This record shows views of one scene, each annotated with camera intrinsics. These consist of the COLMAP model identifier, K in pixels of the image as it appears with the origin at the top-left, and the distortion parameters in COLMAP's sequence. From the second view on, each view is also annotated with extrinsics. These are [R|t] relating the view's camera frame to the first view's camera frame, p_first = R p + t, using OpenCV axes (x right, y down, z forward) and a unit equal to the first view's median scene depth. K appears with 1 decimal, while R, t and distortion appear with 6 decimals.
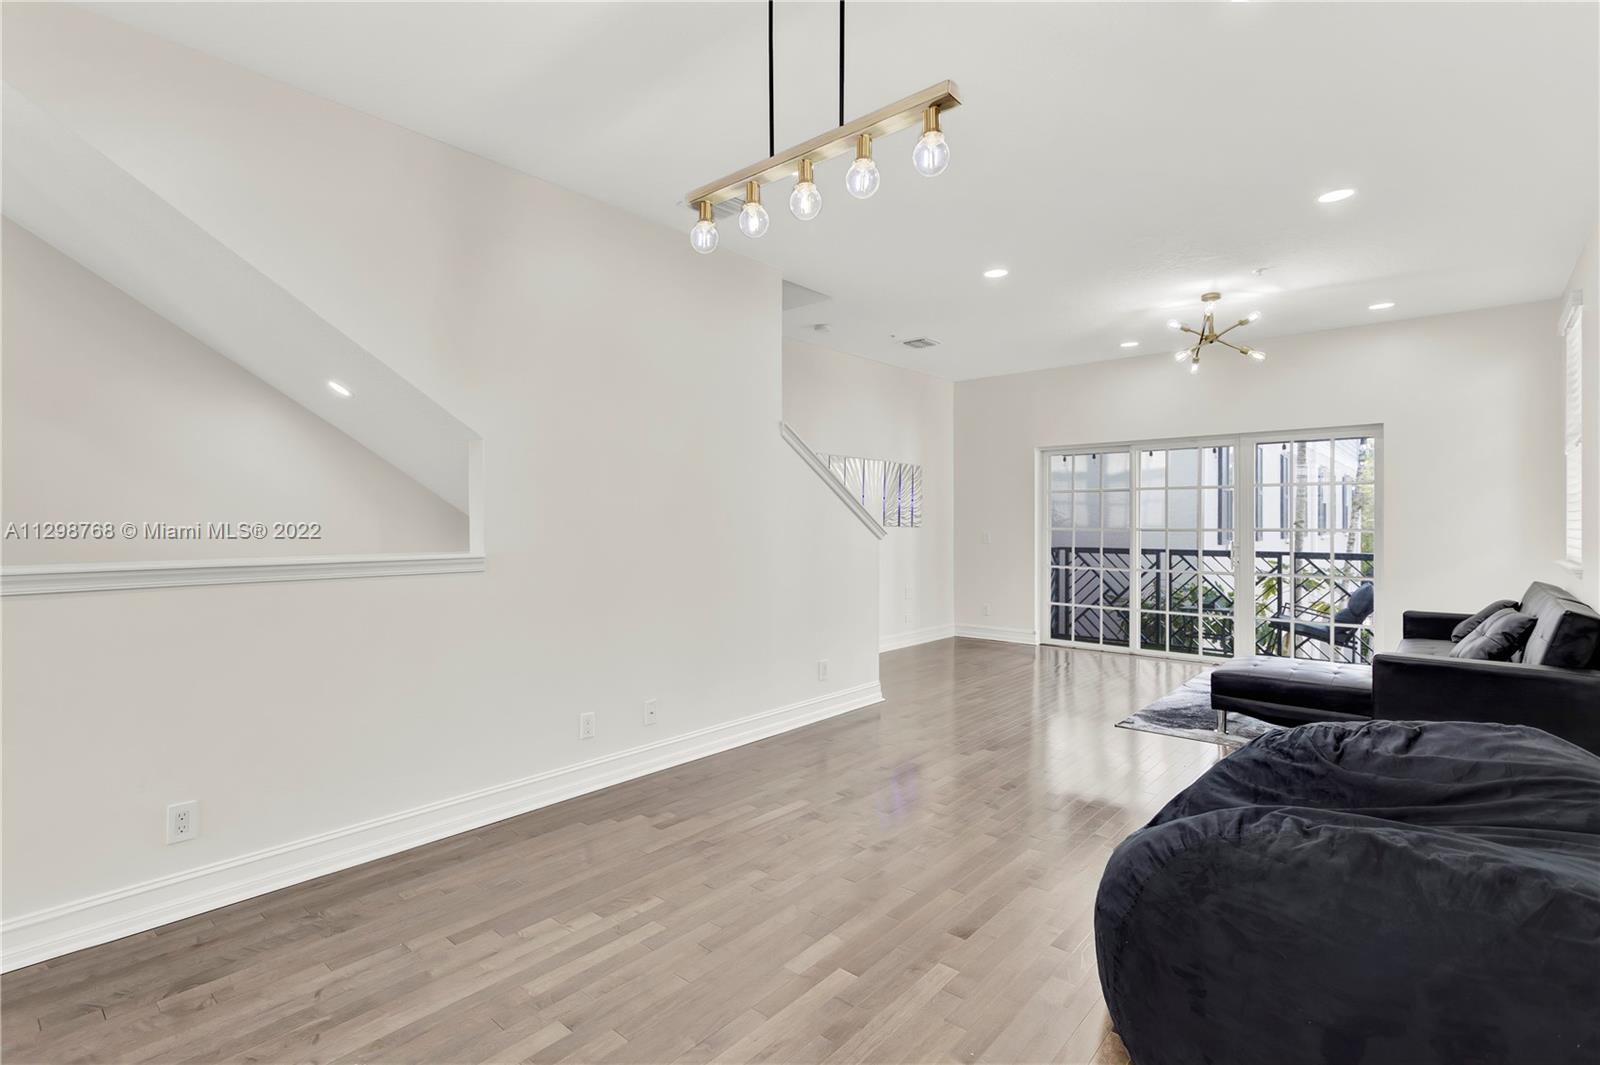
lens RADIAL K [[760.2, 0, 791.0], [0, 760.2, 523.9], [0, 0, 1]] dist [0.002757, 0.001177]
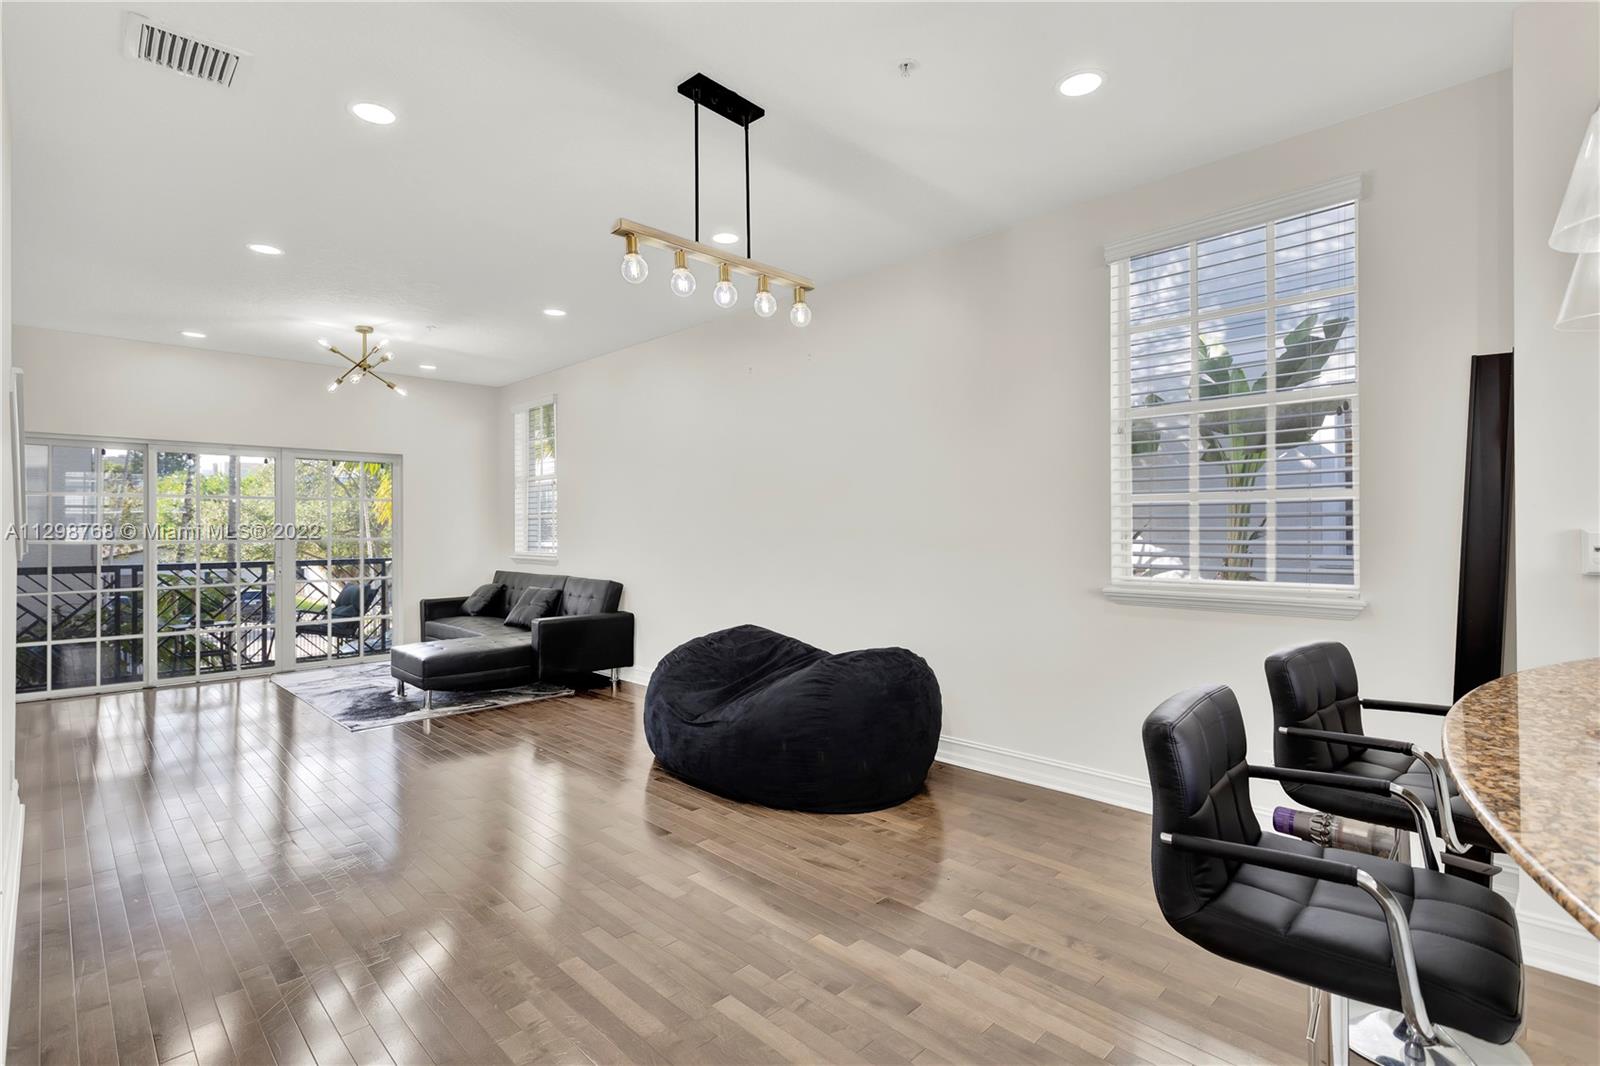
lens RADIAL K [[755.2, 0, 792.1], [0, 755.2, 530.6], [0, 0, 1]] dist [0.004117, 0.000741]
pose [[0.070027, -0.001859, 0.997543, -0.446192], [0.006907, 0.999975, 0.001379, -0.002522], [-0.997521, 0.006793, 0.070038, 0.268607]]
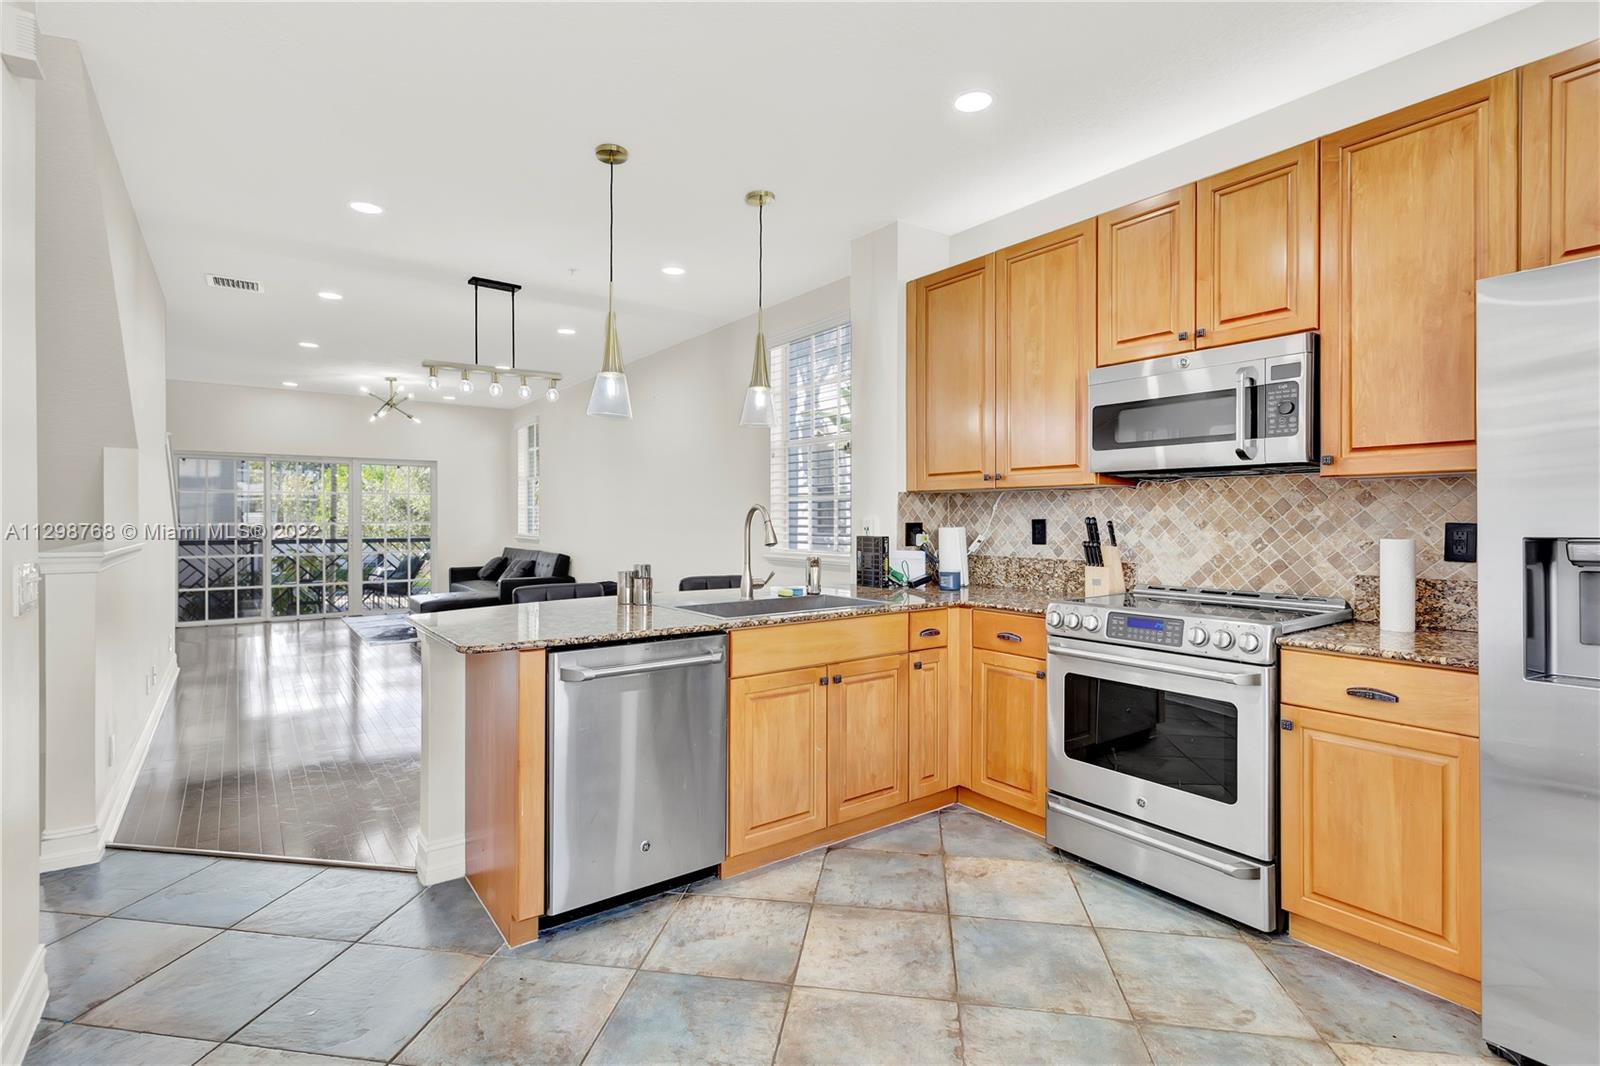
lens RADIAL K [[760.2, 0, 791.0], [0, 760.2, 524.4], [0, 0, 1]] dist [0.002757, 0.001177]
pose [[0.219720, -0.009244, 0.975519, -0.753634], [0.002383, 0.999957, 0.008939, -0.000667], [-0.975560, 0.000361, 0.219733, -0.170376]]
